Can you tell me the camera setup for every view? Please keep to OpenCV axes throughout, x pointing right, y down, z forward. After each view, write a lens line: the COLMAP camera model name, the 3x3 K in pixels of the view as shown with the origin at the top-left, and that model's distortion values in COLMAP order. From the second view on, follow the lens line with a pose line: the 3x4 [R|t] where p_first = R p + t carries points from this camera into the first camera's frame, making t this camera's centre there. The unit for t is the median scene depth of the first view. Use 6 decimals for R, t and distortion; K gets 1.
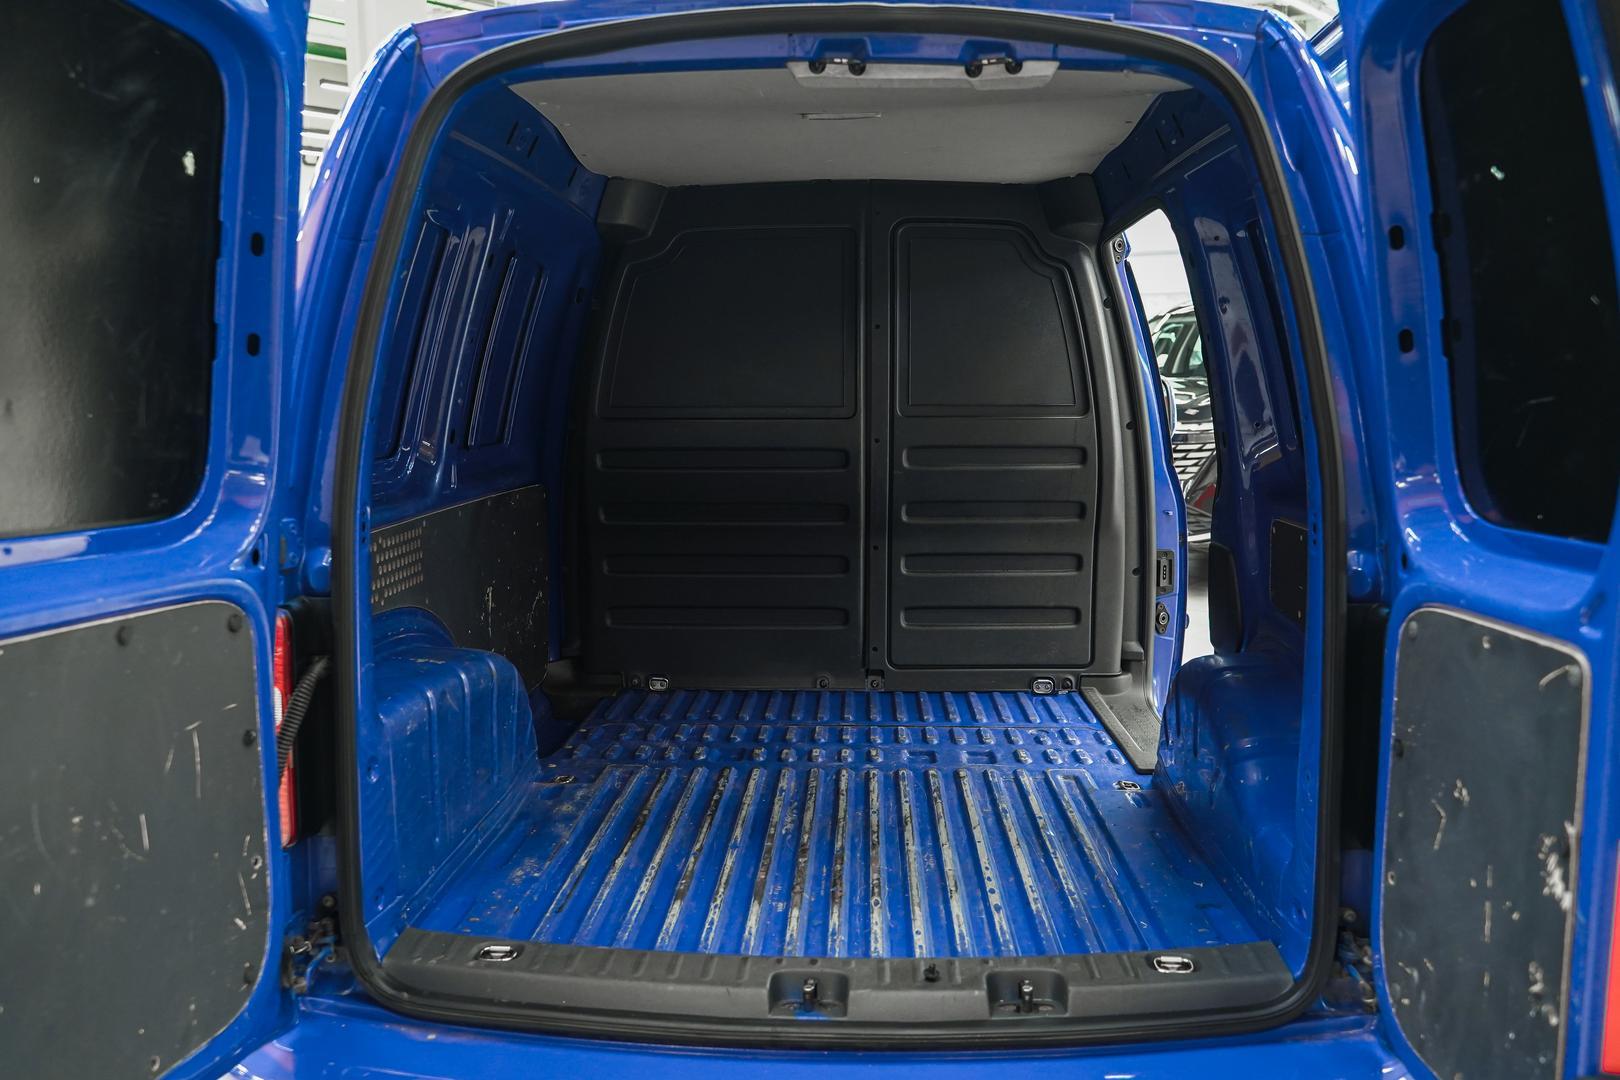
lens RADIAL K [[1339.8, 0, 810.0], [0, 1339.8, 540.0], [0, 0, 1]] dist [-0.017118, 0.008241]
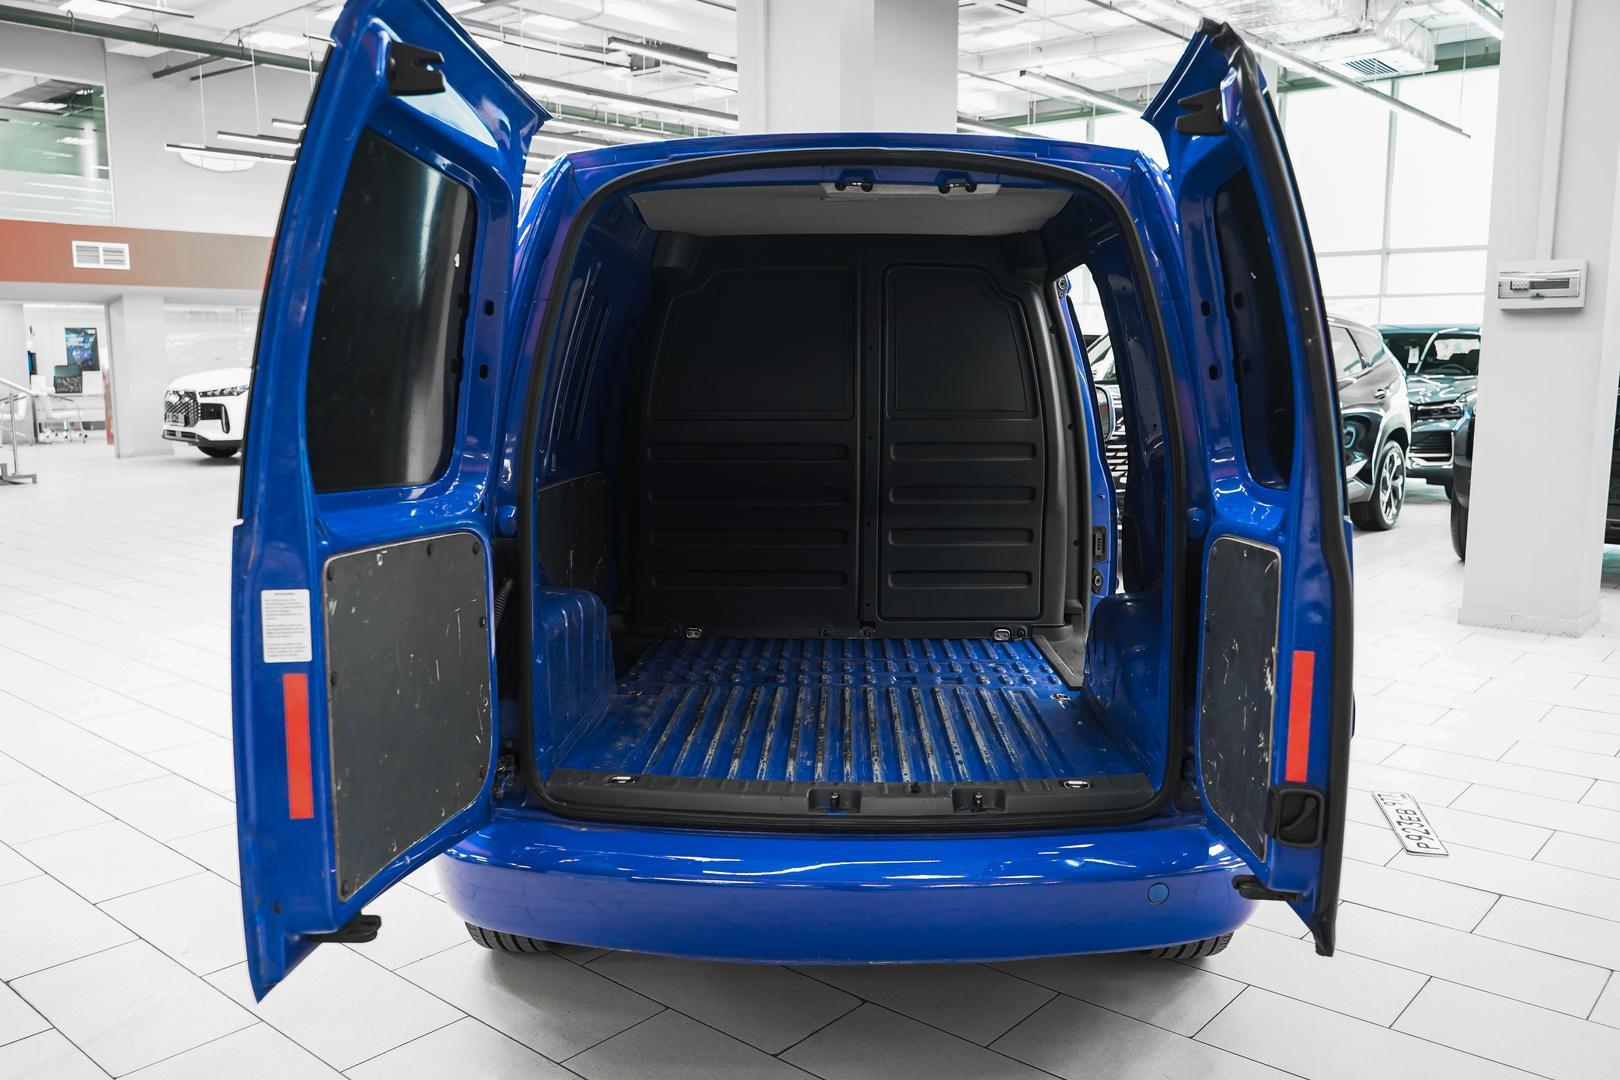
lens RADIAL K [[1339.8, 0, 810.0], [0, 1339.8, 540.0], [0, 0, 1]] dist [-0.017118, 0.008241]
pose [[0.999862, 0.001643, 0.016537, -0.037241], [-0.001617, 0.999997, -0.001567, 0.032783], [-0.016540, 0.001540, 0.999862, -0.354057]]
